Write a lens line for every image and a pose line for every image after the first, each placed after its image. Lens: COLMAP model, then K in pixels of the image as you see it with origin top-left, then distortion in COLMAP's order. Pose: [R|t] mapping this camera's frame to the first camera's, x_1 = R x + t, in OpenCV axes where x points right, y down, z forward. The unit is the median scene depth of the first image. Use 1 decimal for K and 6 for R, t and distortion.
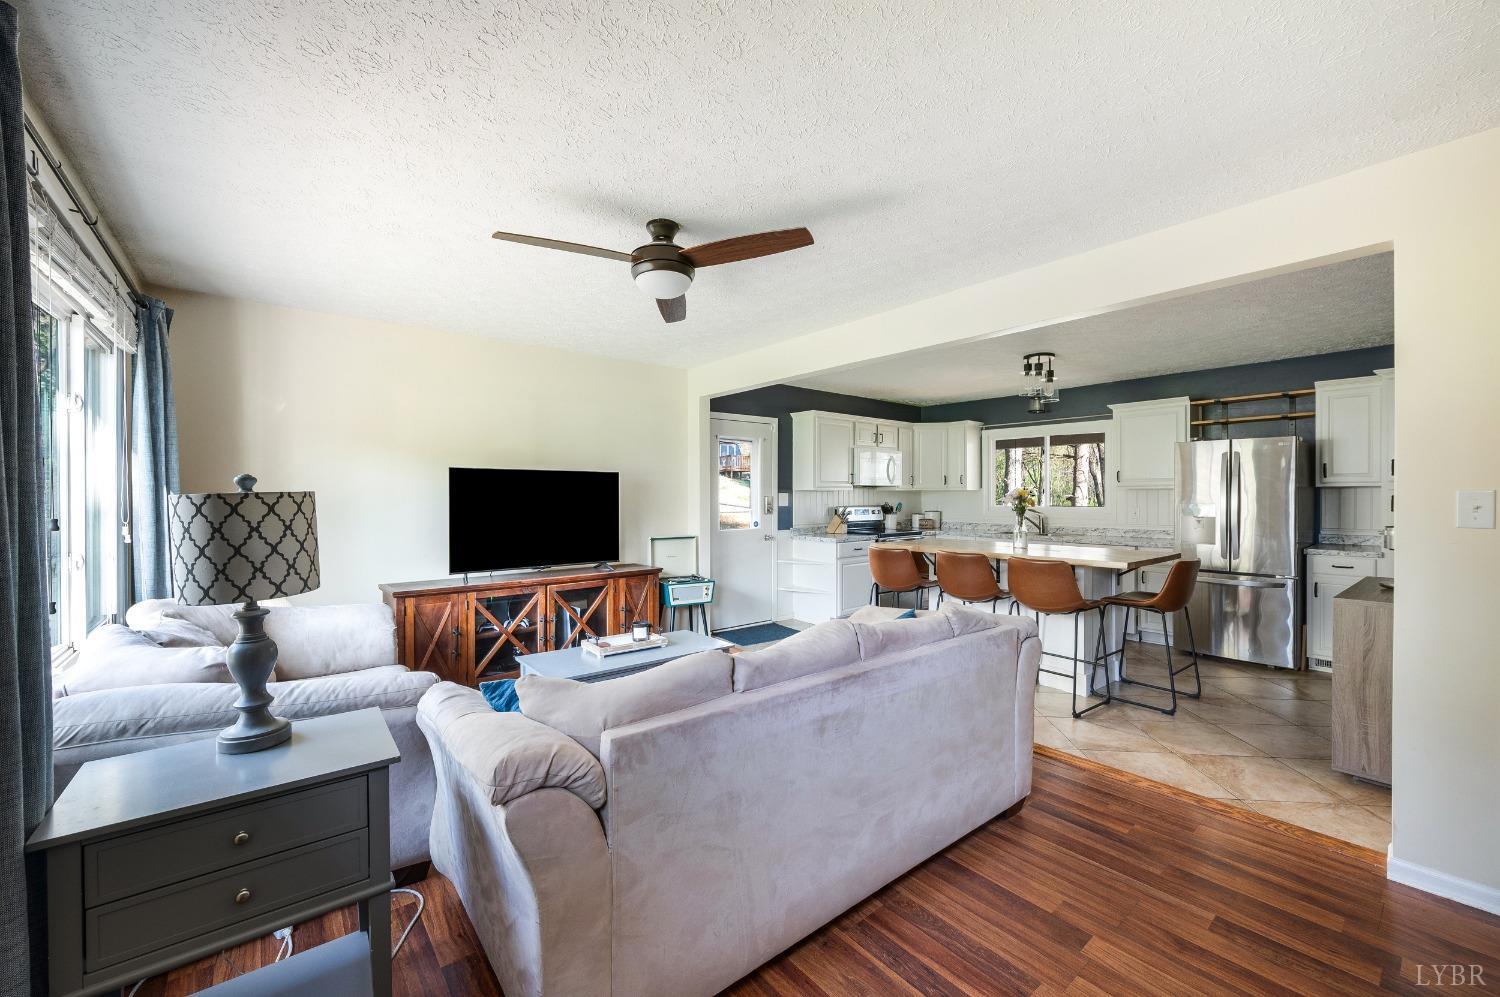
lens RADIAL K [[593.4, 0, 747.4], [0, 593.4, 499.8], [0, 0, 1]] dist [0.002422, 0.000315]
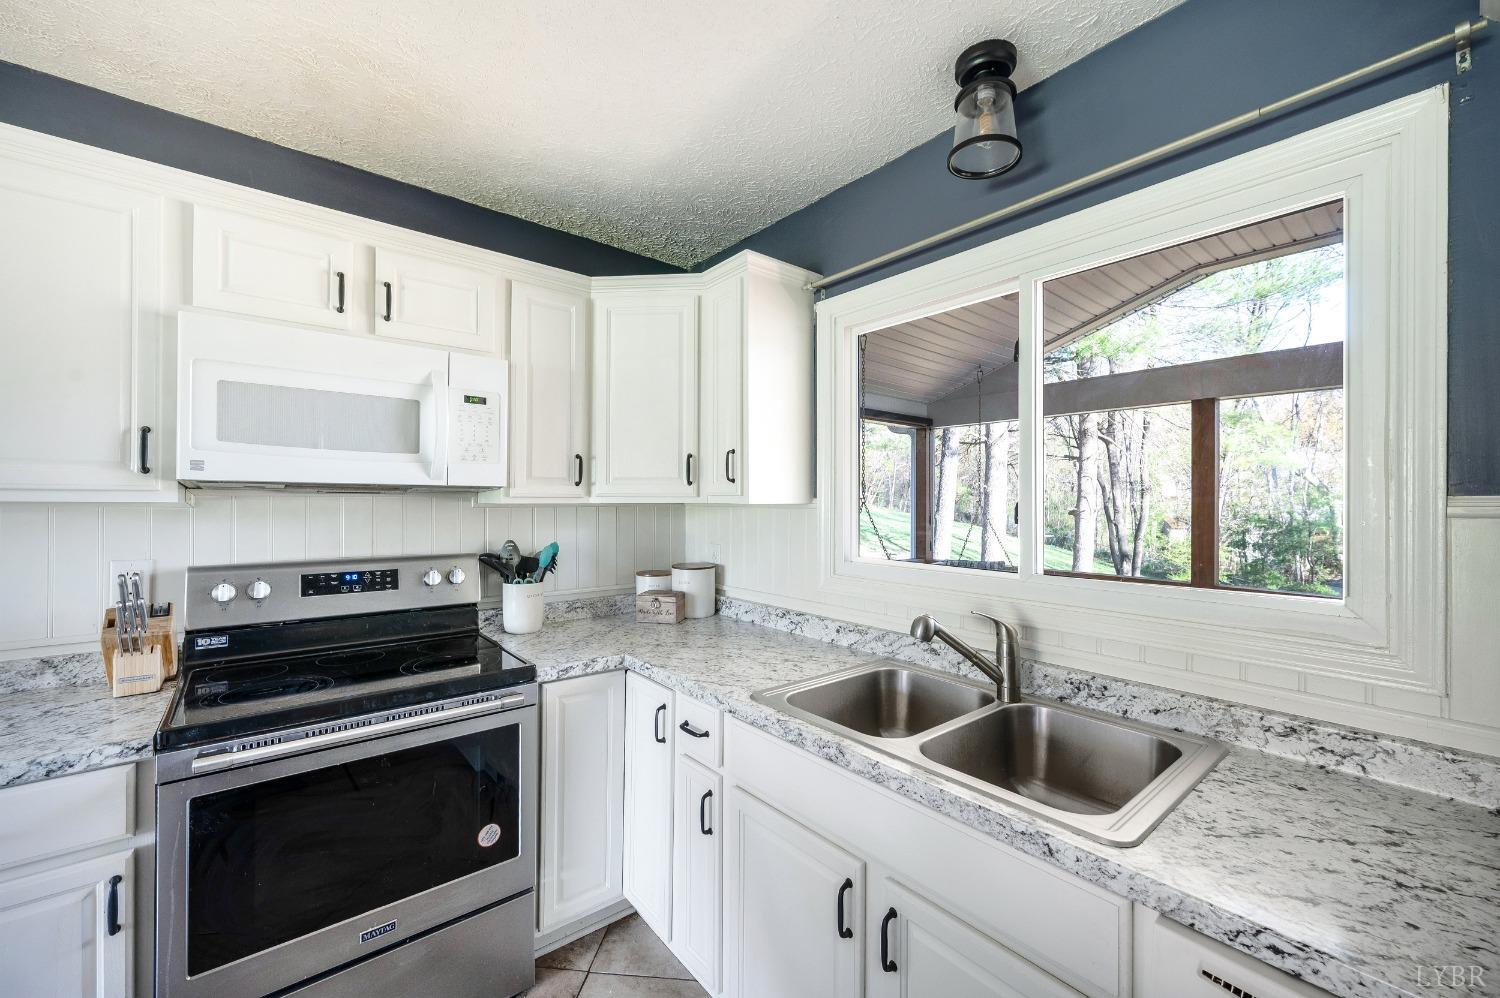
lens RADIAL K [[593.4, 0, 752.1], [0, 593.4, 500.1], [0, 0, 1]] dist [0.002422, 0.000315]
pose [[0.999920, 0.008444, 0.009461, 0.491270], [-0.008318, 0.999877, -0.013284, -0.019511], [-0.009573, 0.013205, 0.999867, 0.960096]]
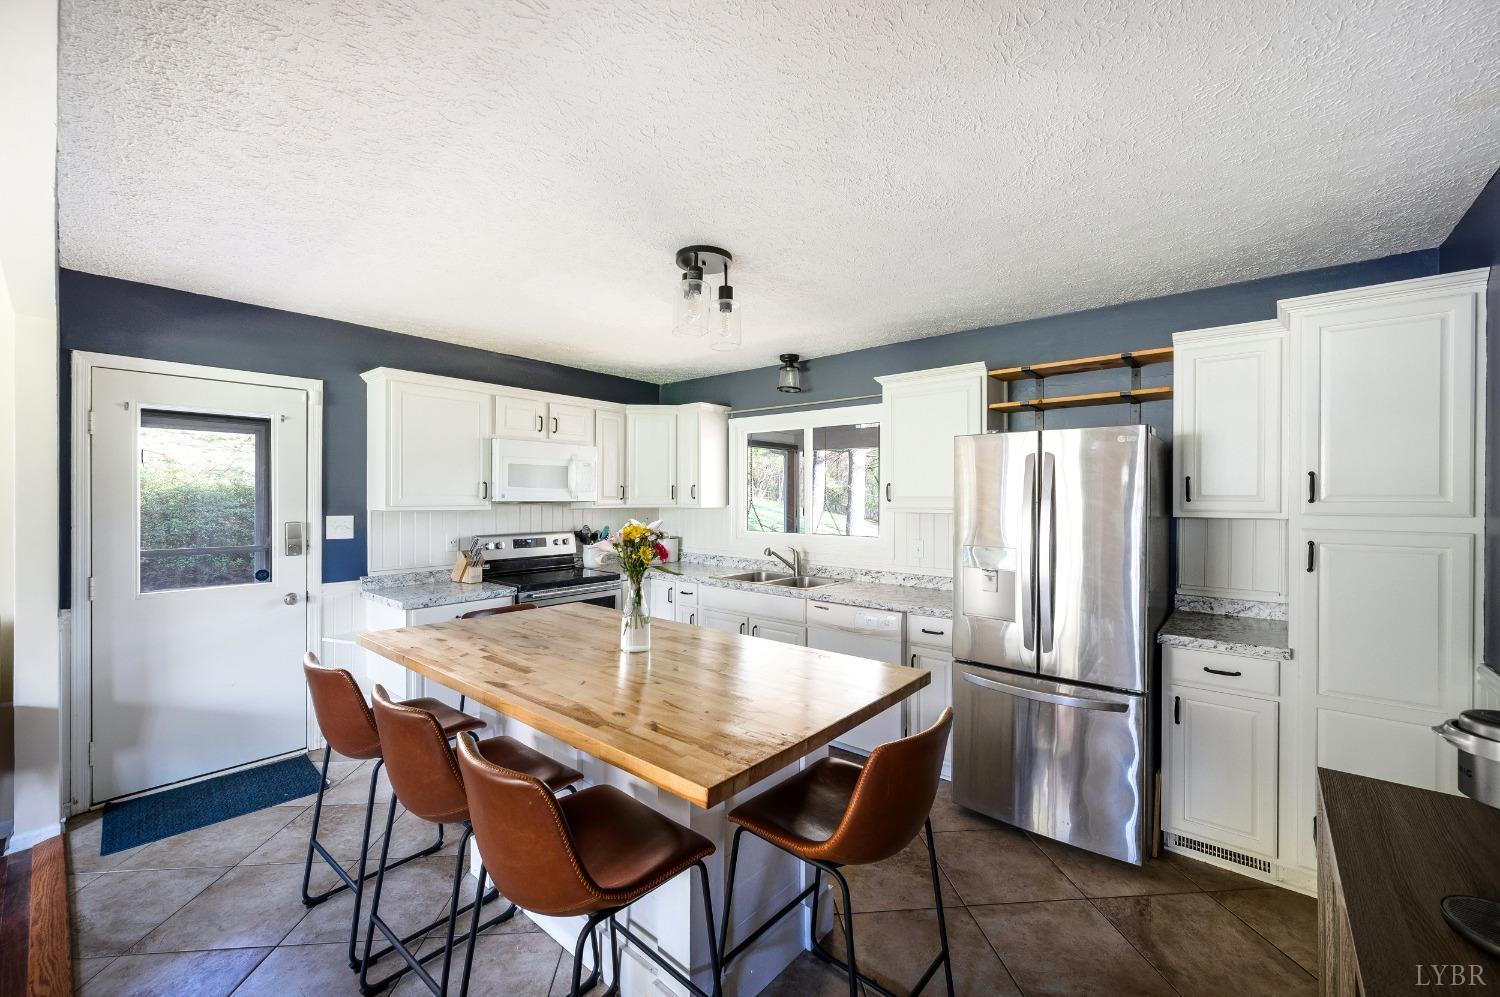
lens RADIAL K [[593.4, 0, 746.2], [0, 593.4, 498.3], [0, 0, 1]] dist [0.002422, 0.000315]
pose [[0.984085, 0.006178, 0.177588, 0.402335], [-0.004995, 0.999962, -0.007106, -0.030414], [-0.177625, 0.006106, 0.984079, 0.456837]]
